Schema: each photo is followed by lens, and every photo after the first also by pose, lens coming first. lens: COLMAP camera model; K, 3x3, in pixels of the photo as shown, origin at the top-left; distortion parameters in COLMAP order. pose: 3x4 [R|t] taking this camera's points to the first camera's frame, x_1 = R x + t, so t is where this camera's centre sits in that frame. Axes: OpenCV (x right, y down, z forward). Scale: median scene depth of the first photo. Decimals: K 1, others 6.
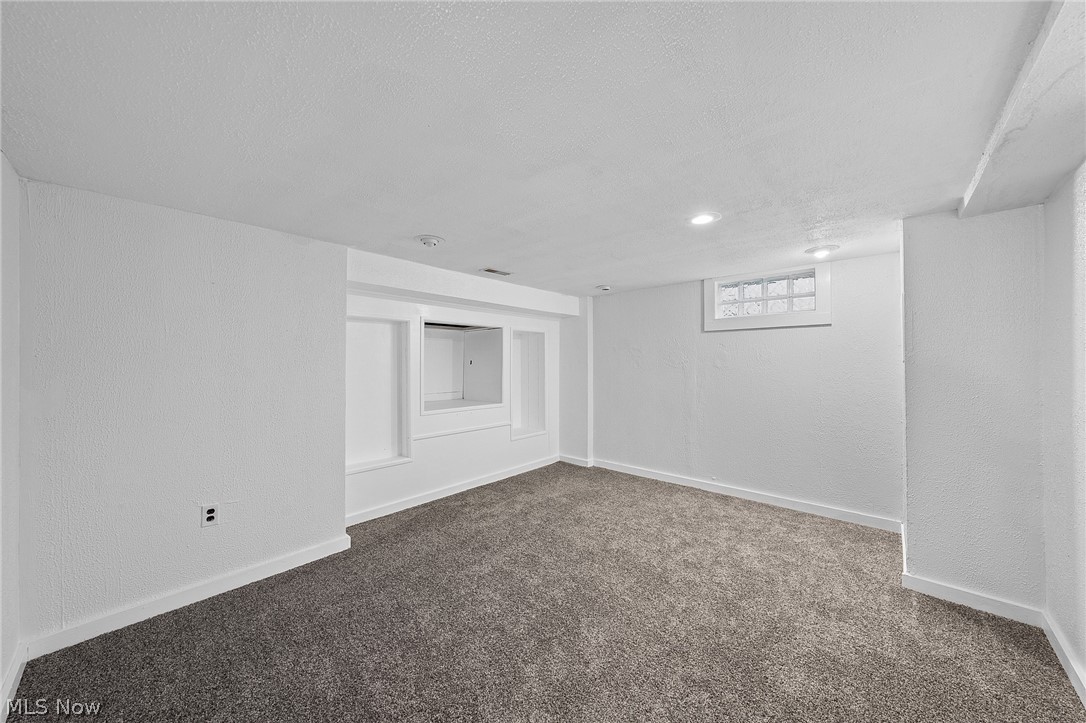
lens RADIAL K [[377.4, 0, 544.6], [0, 377.4, 357.4], [0, 0, 1]] dist [-0.002918, -0.000031]
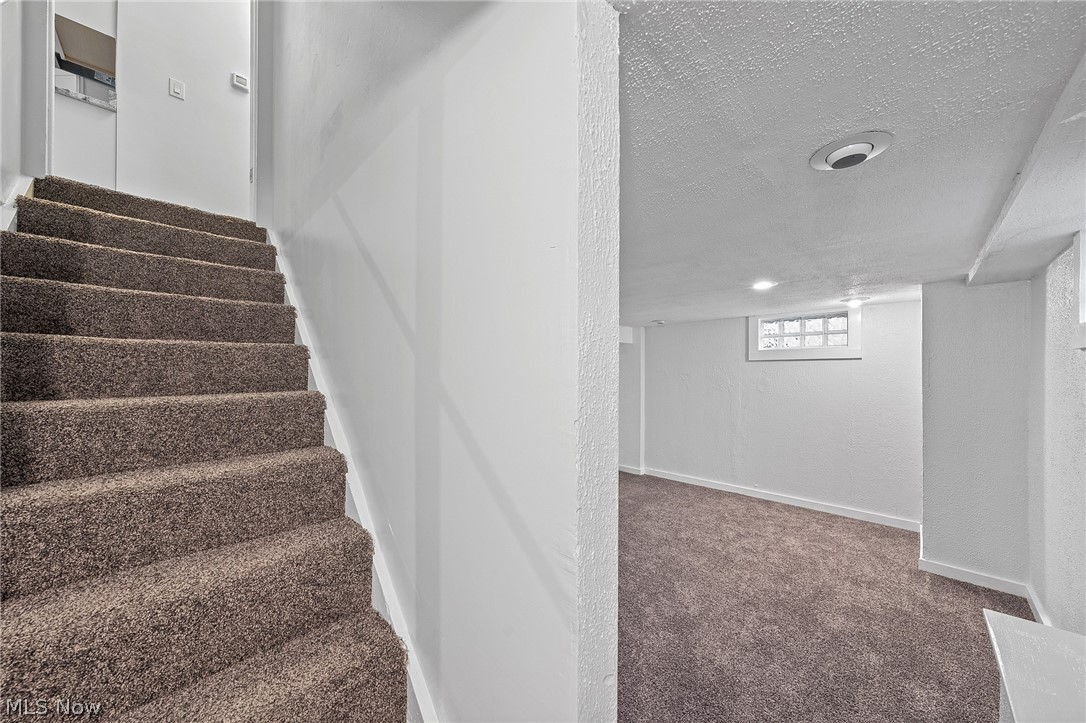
lens RADIAL K [[377.4, 0, 541.1], [0, 377.4, 369.4], [0, 0, 1]] dist [-0.002918, -0.000031]
pose [[0.998999, 0.005125, -0.044446, -0.267122], [-0.004894, 0.999974, 0.005298, -0.070763], [0.044472, -0.005075, 0.998998, -0.316557]]
